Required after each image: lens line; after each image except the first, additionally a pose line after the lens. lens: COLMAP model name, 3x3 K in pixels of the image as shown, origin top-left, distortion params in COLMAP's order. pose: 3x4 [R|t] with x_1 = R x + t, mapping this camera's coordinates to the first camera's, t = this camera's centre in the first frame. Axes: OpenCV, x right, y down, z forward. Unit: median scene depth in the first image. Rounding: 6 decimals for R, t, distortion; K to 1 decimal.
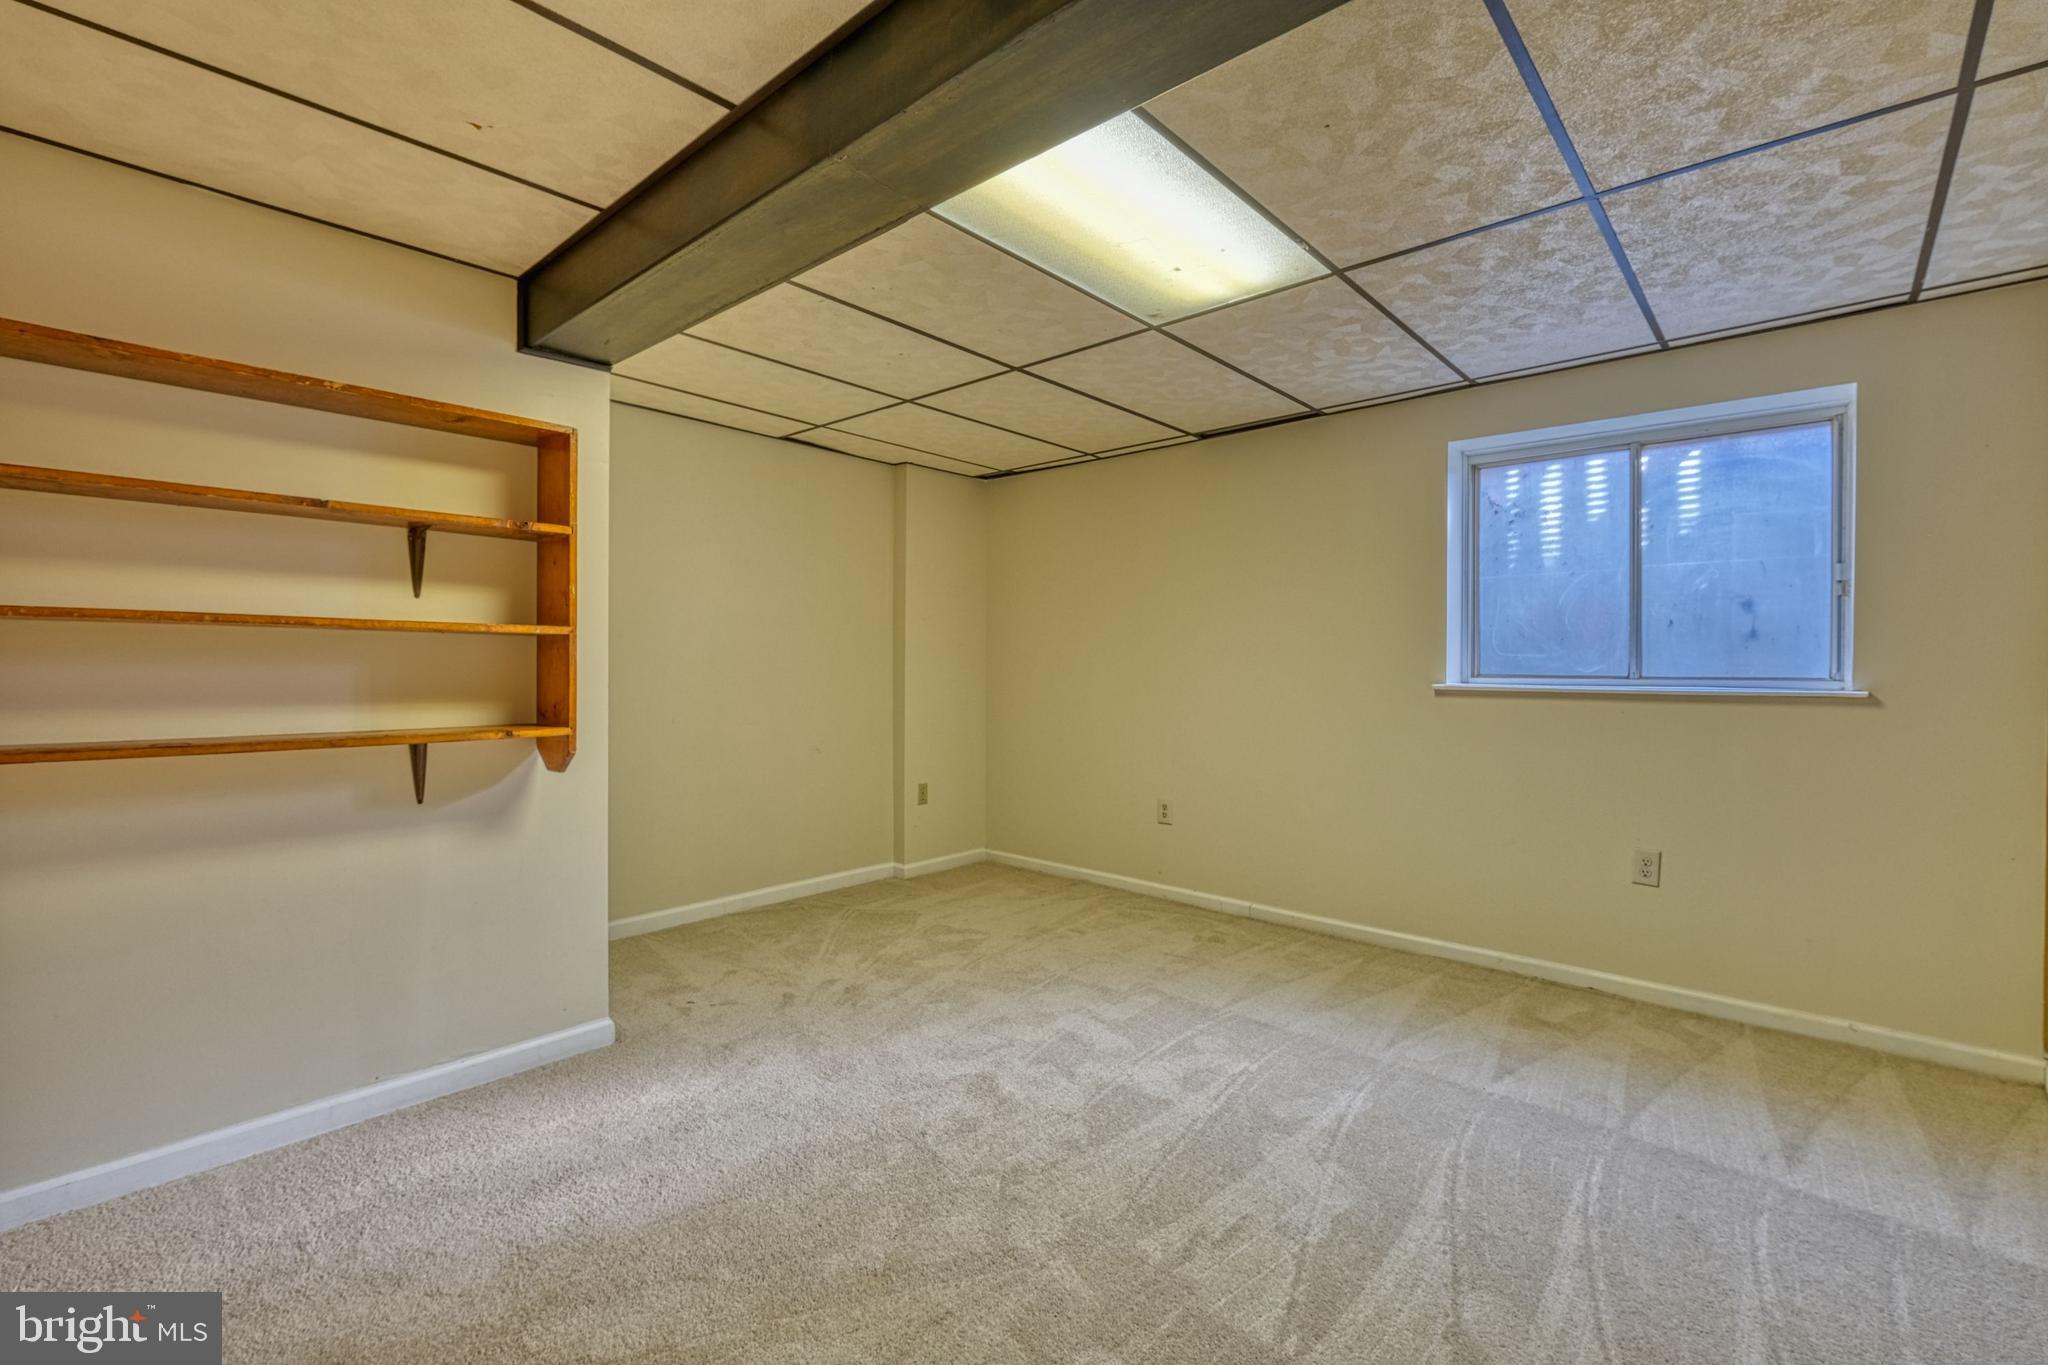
lens RADIAL K [[891.0, 0, 1038.2], [0, 891.0, 677.9], [0, 0, 1]] dist [-0.007032, 0.001204]
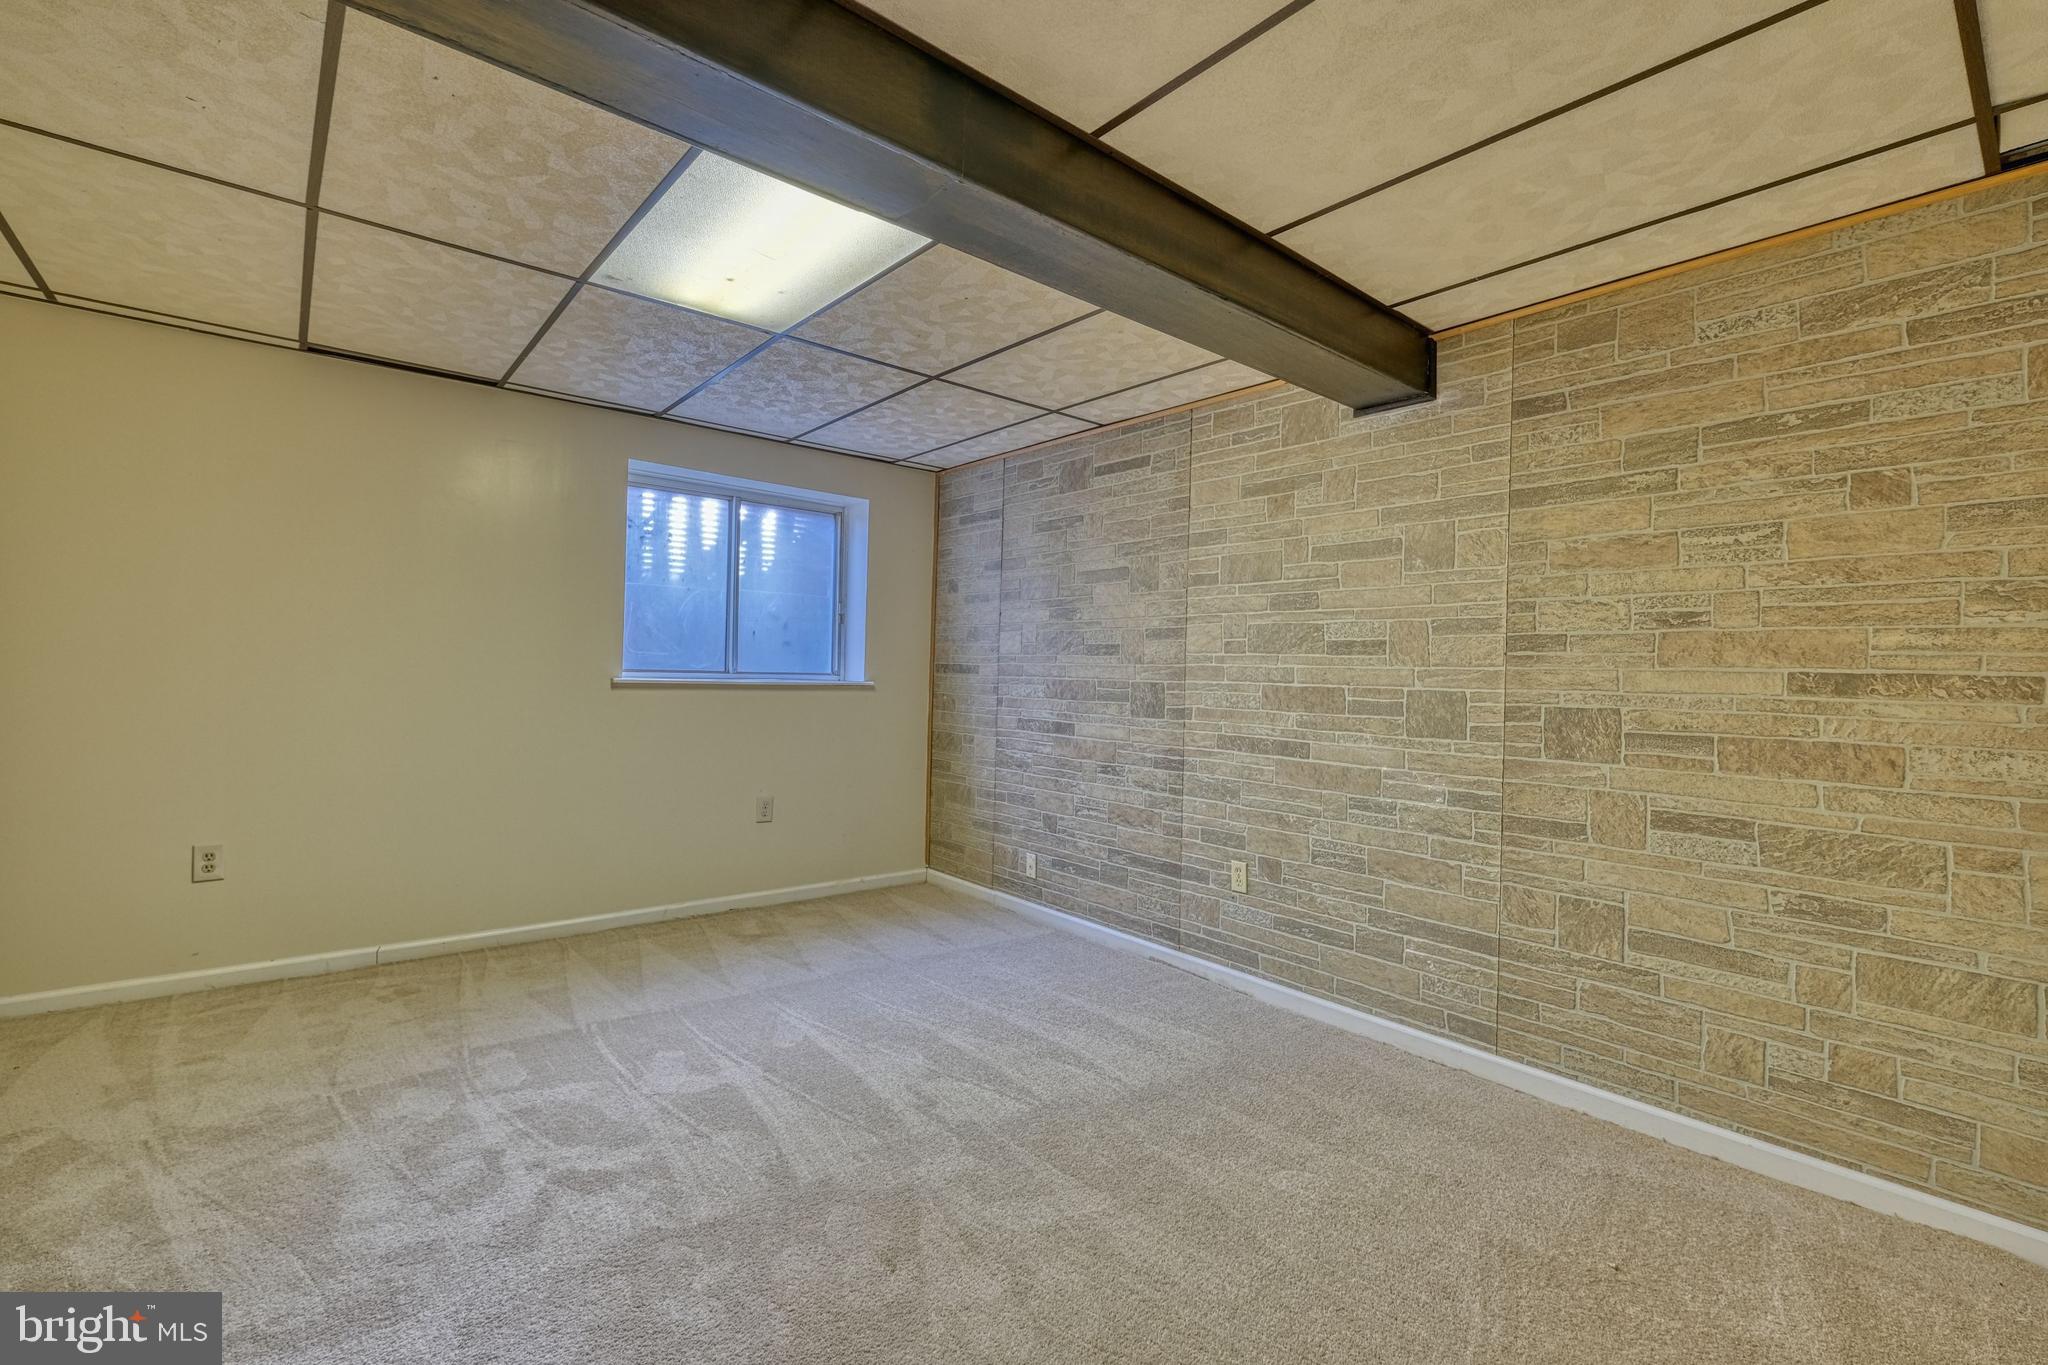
lens RADIAL K [[891.0, 0, 1039.6], [0, 891.0, 676.3], [0, 0, 1]] dist [-0.007032, 0.001204]
pose [[0.140636, -0.002933, 0.990057, -0.608939], [-0.009114, 0.999949, 0.004257, -0.004368], [-0.990019, -0.009623, 0.140602, 0.367214]]
